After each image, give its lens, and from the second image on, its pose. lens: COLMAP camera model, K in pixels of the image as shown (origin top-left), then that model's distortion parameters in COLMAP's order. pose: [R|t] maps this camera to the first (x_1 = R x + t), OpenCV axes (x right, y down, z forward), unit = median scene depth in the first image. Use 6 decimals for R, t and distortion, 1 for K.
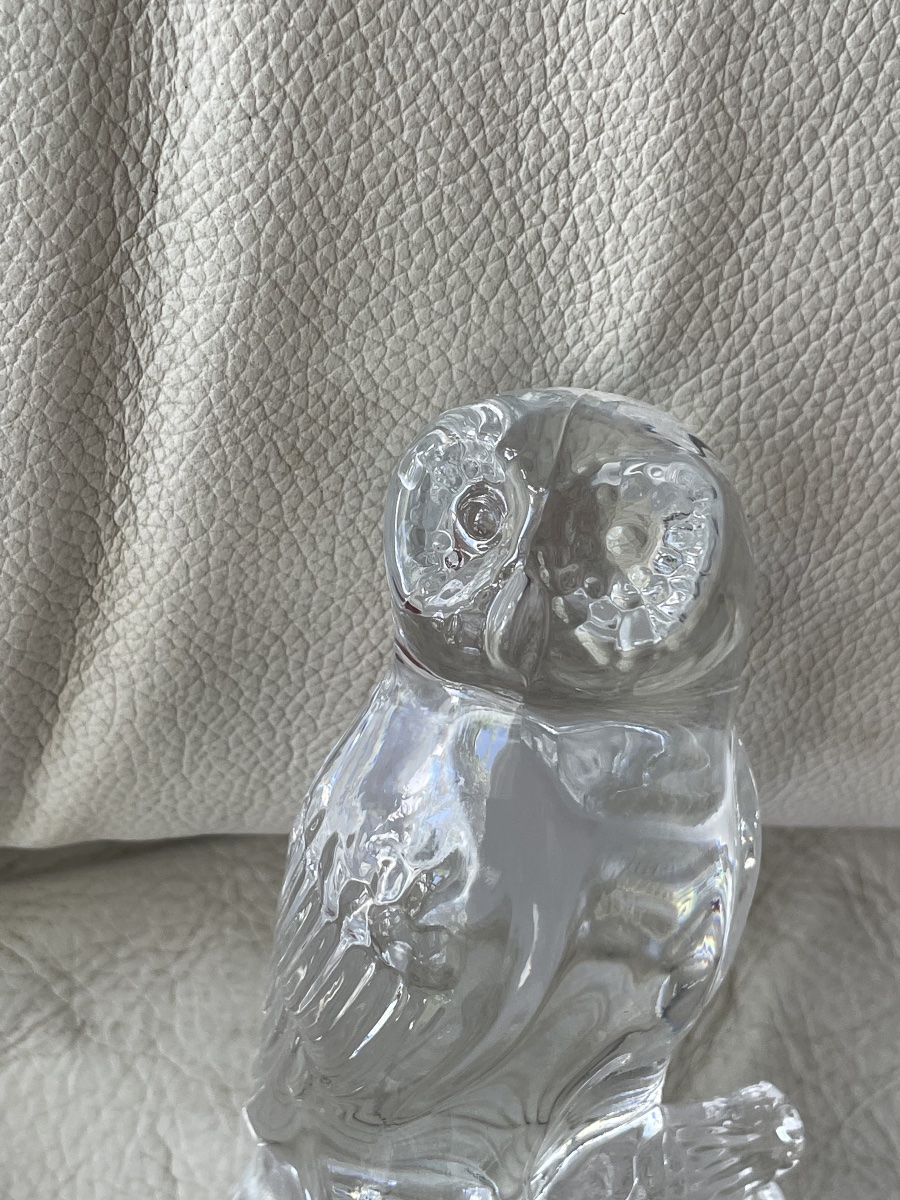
lens RADIAL K [[1800.0, 0, 455.6], [0, 1800.0, 515.8], [0, 0, 1]] dist [0.185881, -0.621650]
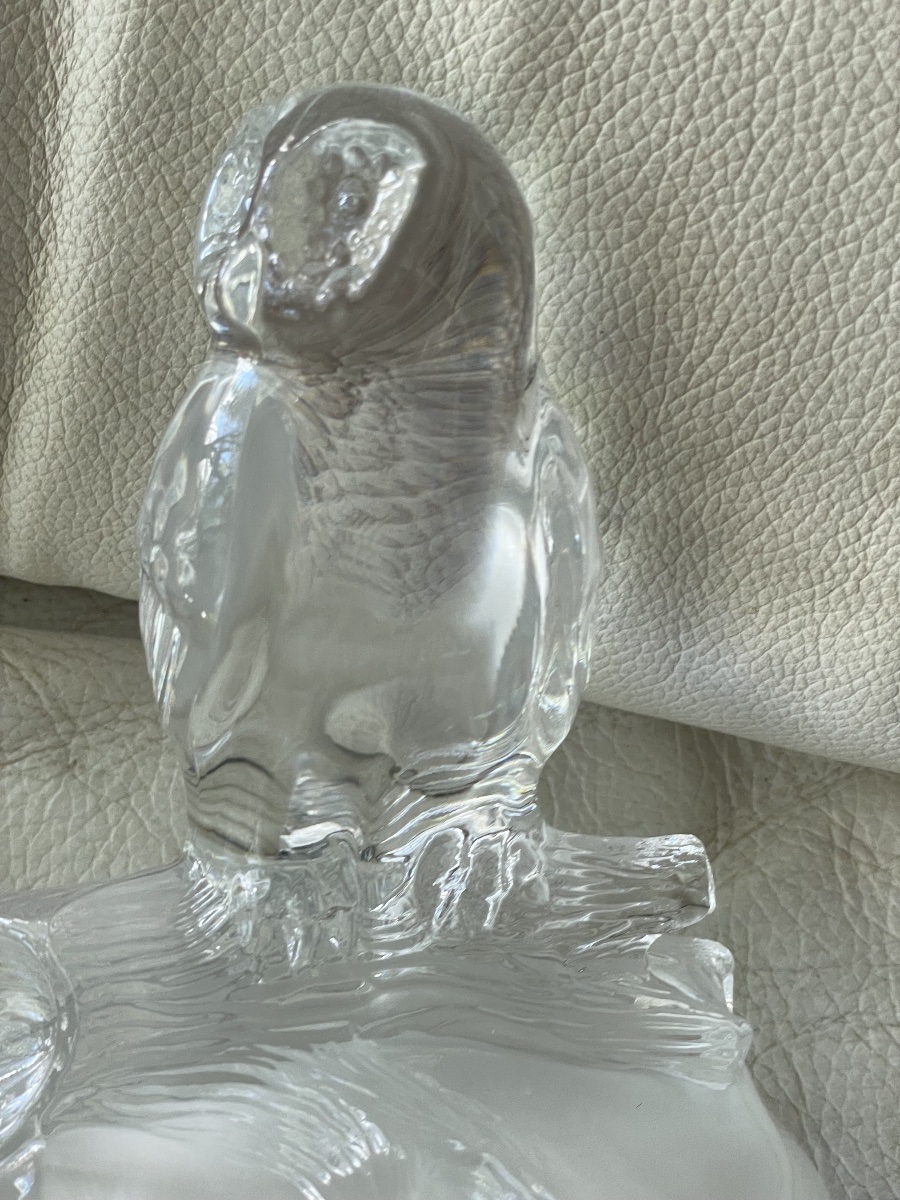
lens RADIAL K [[1843.5, 0, 467.2], [0, 1843.5, 599.7], [0, 0, 1]] dist [0.074316, -0.366172]
pose [[0.928940, 0.182327, -0.322224, 0.499889], [-0.202124, 0.978937, -0.028781, 0.214587], [0.310189, 0.091865, 0.946226, -0.017859]]
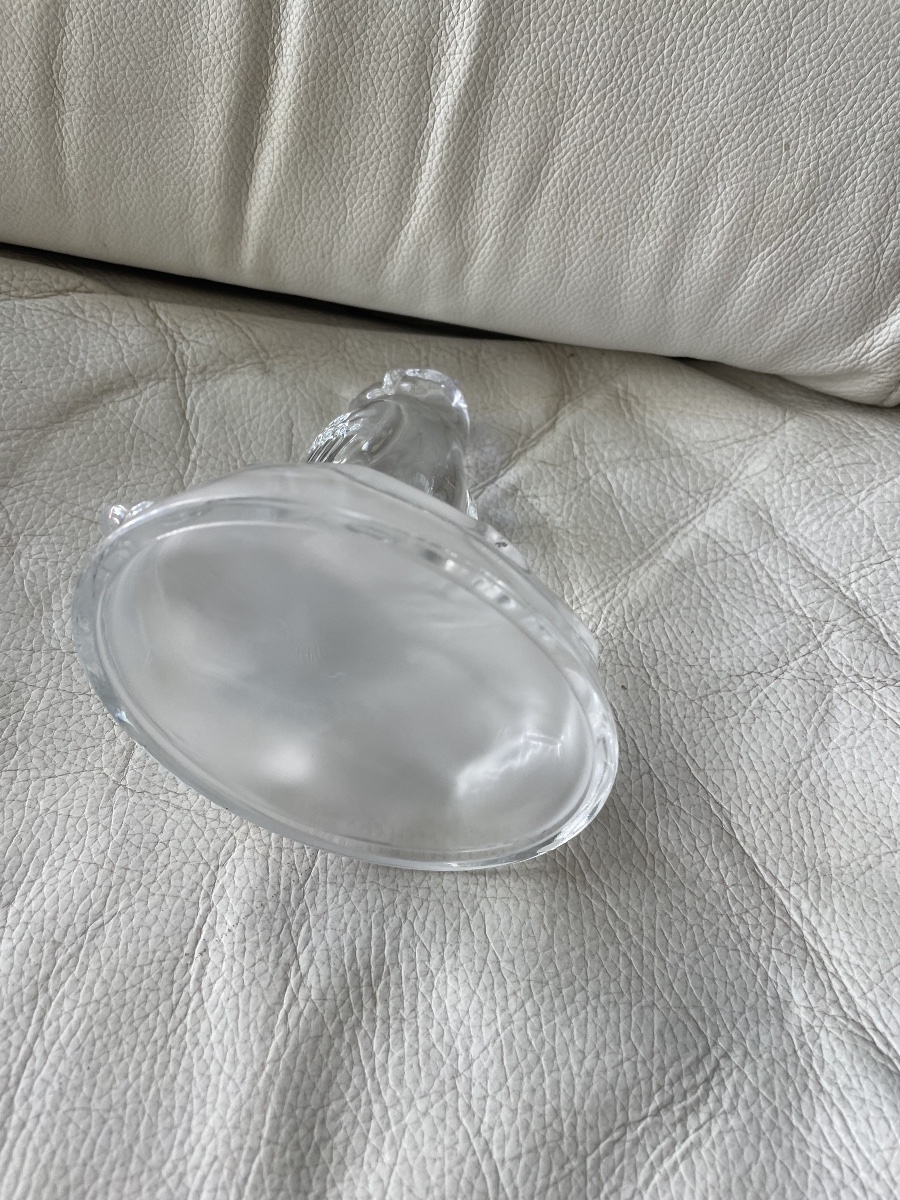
lens RADIAL K [[913.7, 0, 453.4], [0, 913.7, 603.4], [0, 0, 1]] dist [0.049896, -0.084761]
pose [[0.958040, 0.147386, -0.245838, 0.487694], [-0.171969, 0.981717, -0.081604, 0.831586], [0.229316, 0.120457, 0.965870, -0.093842]]
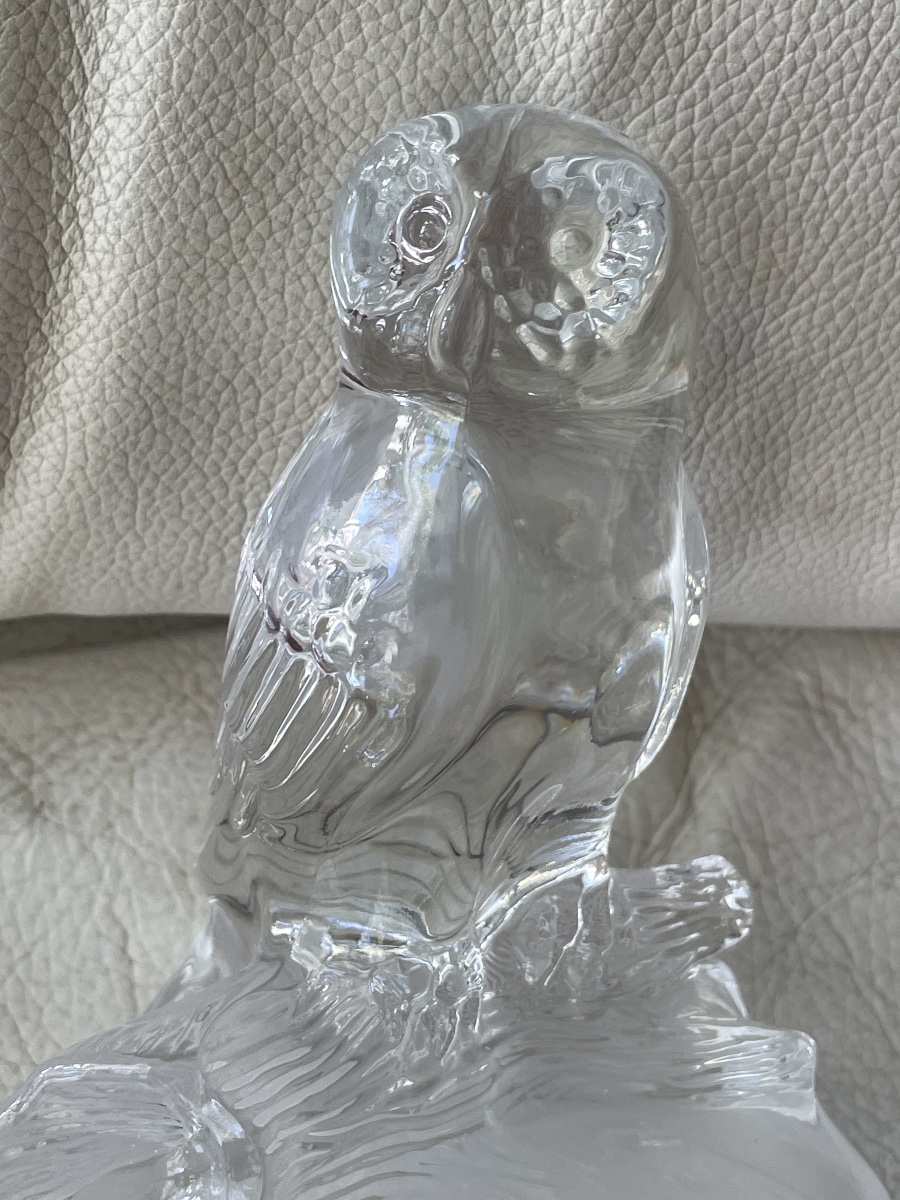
lens RADIAL K [[1797.8, 0, 432.1], [0, 1797.8, 527.3], [0, 0, 1]] dist [0.176999, -0.554373]
pose [[0.999865, 0.009690, -0.013251, 0.030494], [-0.009537, 0.999888, 0.011523, 0.146493], [0.013361, -0.011395, 0.999846, 0.002412]]
